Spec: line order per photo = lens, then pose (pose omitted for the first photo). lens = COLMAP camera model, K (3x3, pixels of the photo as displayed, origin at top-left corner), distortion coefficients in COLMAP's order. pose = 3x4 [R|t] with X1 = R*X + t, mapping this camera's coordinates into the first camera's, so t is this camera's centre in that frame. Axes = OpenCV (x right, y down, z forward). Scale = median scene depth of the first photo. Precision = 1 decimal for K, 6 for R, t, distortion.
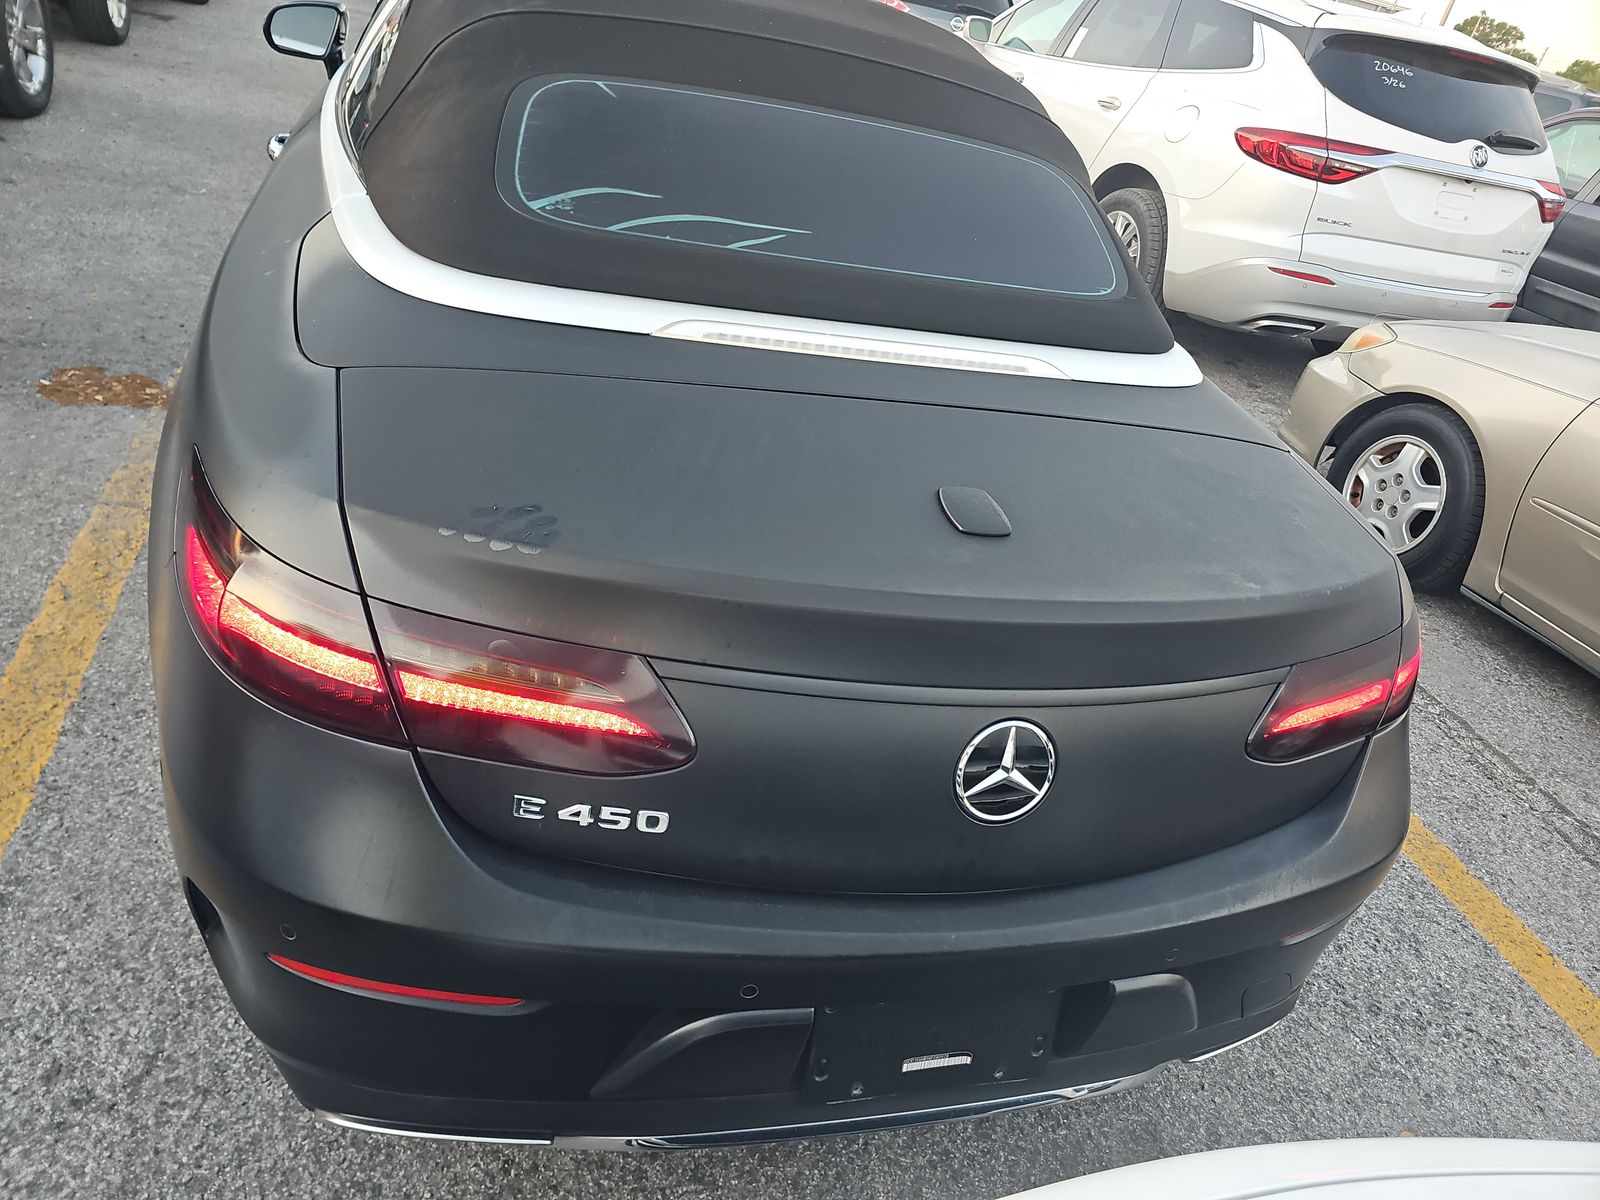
lens RADIAL K [[1008.1, 0, 772.0], [0, 1008.1, 593.8], [0, 0, 1]] dist [0.034972, -0.033942]
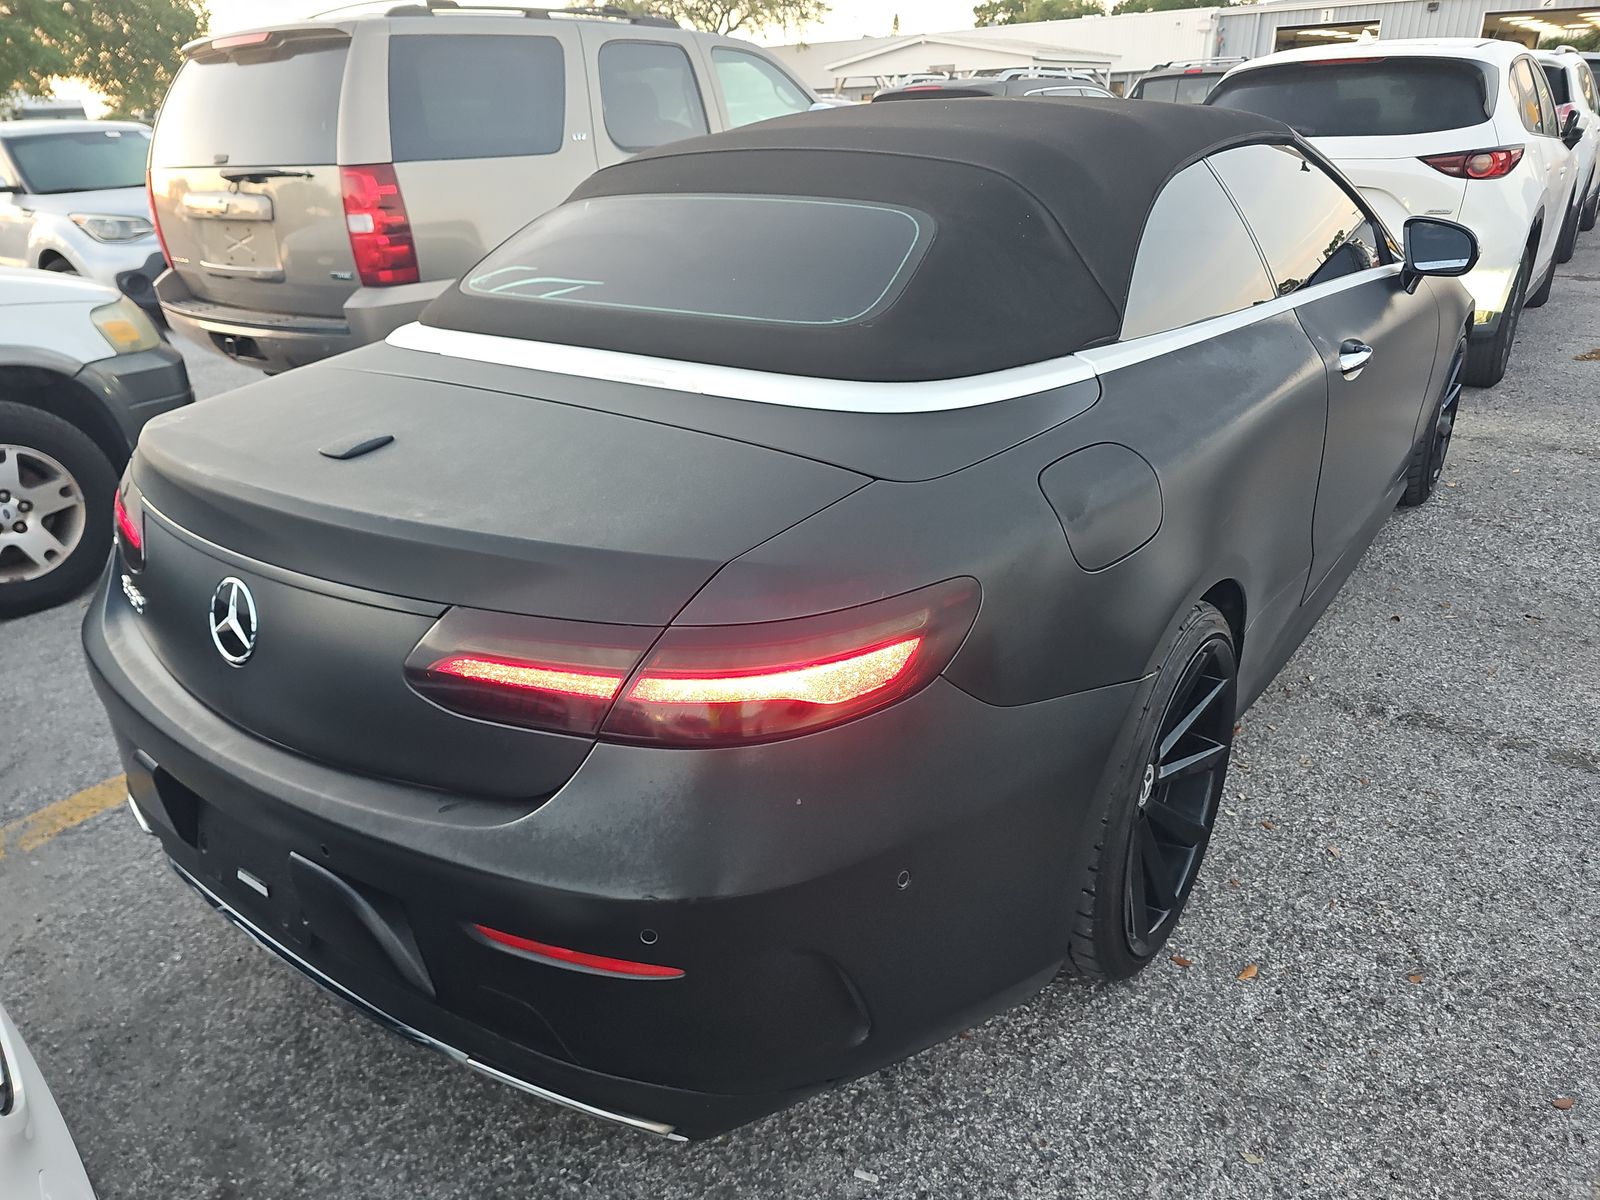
lens RADIAL K [[1023.2, 0, 829.9], [0, 1023.2, 606.8], [0, 0, 1]] dist [0.039213, -0.030754]
pose [[0.654860, 0.143136, -0.742071, 1.103432], [-0.281948, 0.957282, -0.064165, 0.017972], [0.701187, 0.251245, 0.667243, 0.418121]]
